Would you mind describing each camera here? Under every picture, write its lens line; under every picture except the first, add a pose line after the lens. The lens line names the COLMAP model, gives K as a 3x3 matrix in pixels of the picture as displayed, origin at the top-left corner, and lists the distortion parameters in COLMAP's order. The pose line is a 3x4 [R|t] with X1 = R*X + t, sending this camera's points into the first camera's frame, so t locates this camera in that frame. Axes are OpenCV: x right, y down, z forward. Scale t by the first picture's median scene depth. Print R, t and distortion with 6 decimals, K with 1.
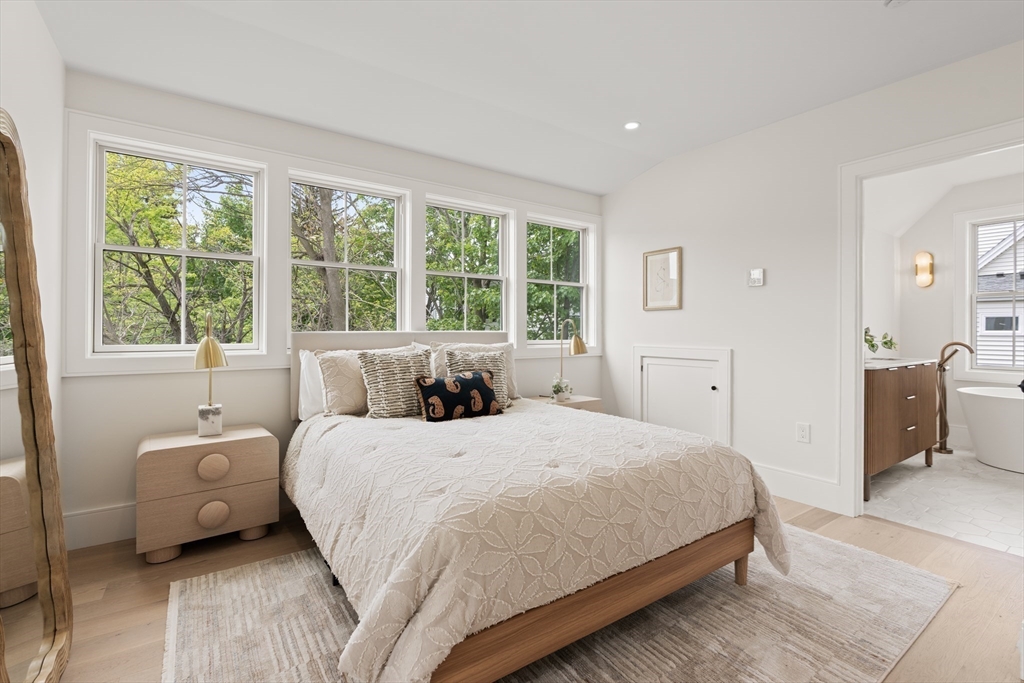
lens RADIAL K [[460.5, 0, 515.7], [0, 460.5, 333.8], [0, 0, 1]] dist [-0.023516, 0.010682]
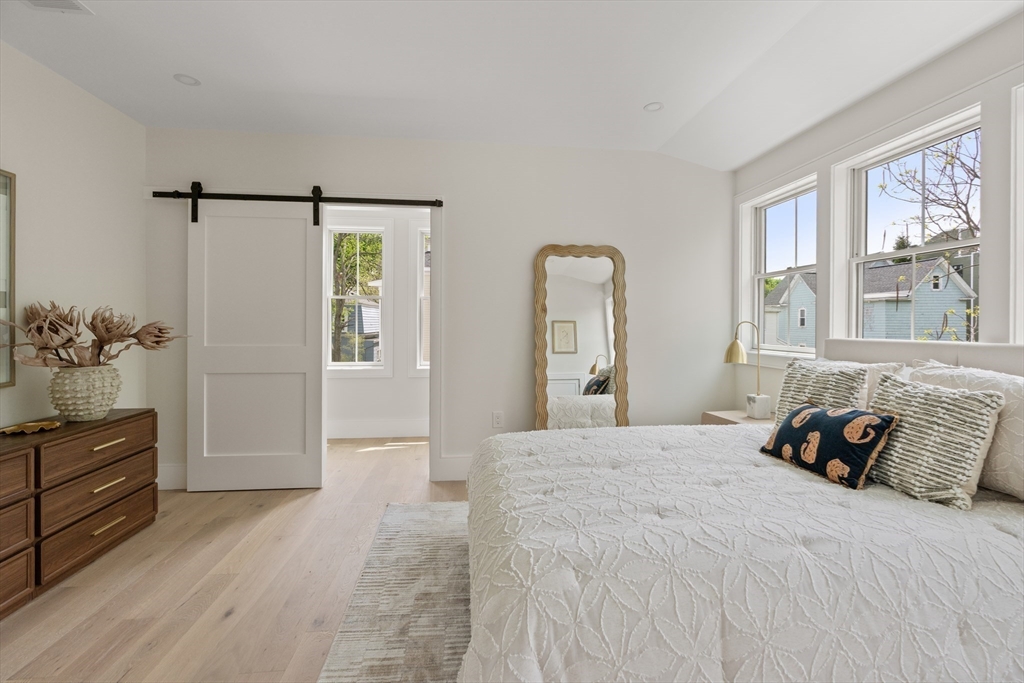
lens RADIAL K [[460.5, 0, 515.7], [0, 460.5, 333.8], [0, 0, 1]] dist [-0.023516, 0.010682]
pose [[-0.498170, 0.000714, -0.867079, 0.623713], [-0.005748, 0.999975, 0.004126, -0.015560], [0.867060, 0.007039, -0.498153, 0.860032]]
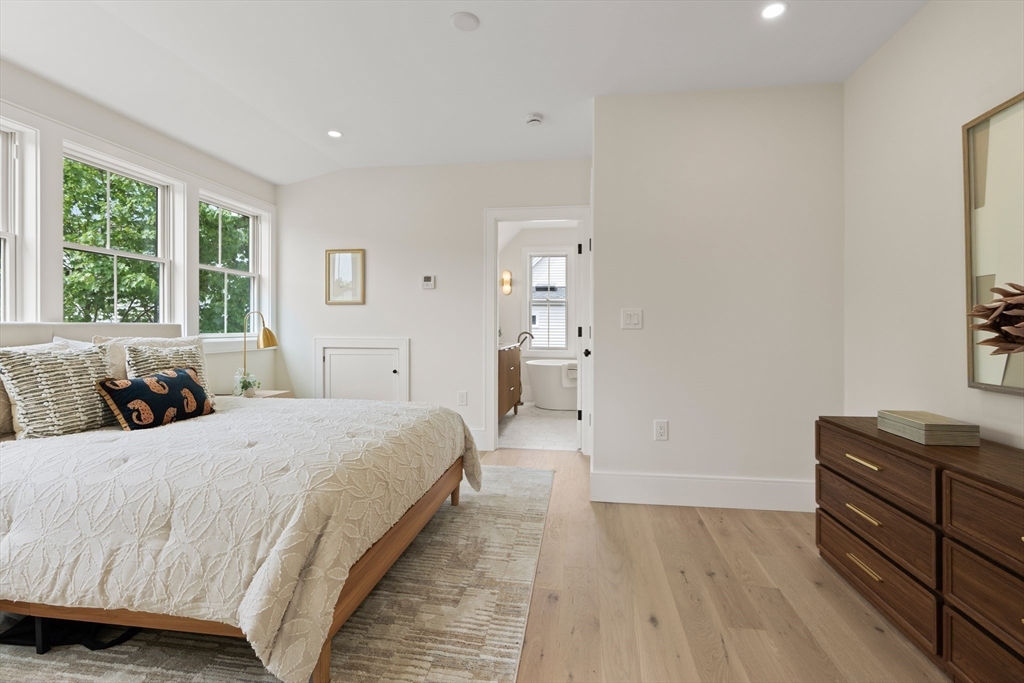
lens RADIAL K [[460.5, 0, 515.7], [0, 460.5, 333.8], [0, 0, 1]] dist [-0.023516, 0.010682]
pose [[0.687687, -0.011263, 0.725920, -0.260440], [0.000781, 0.999891, 0.014774, 0.002527], [-0.726007, -0.009593, 0.687620, -0.062265]]
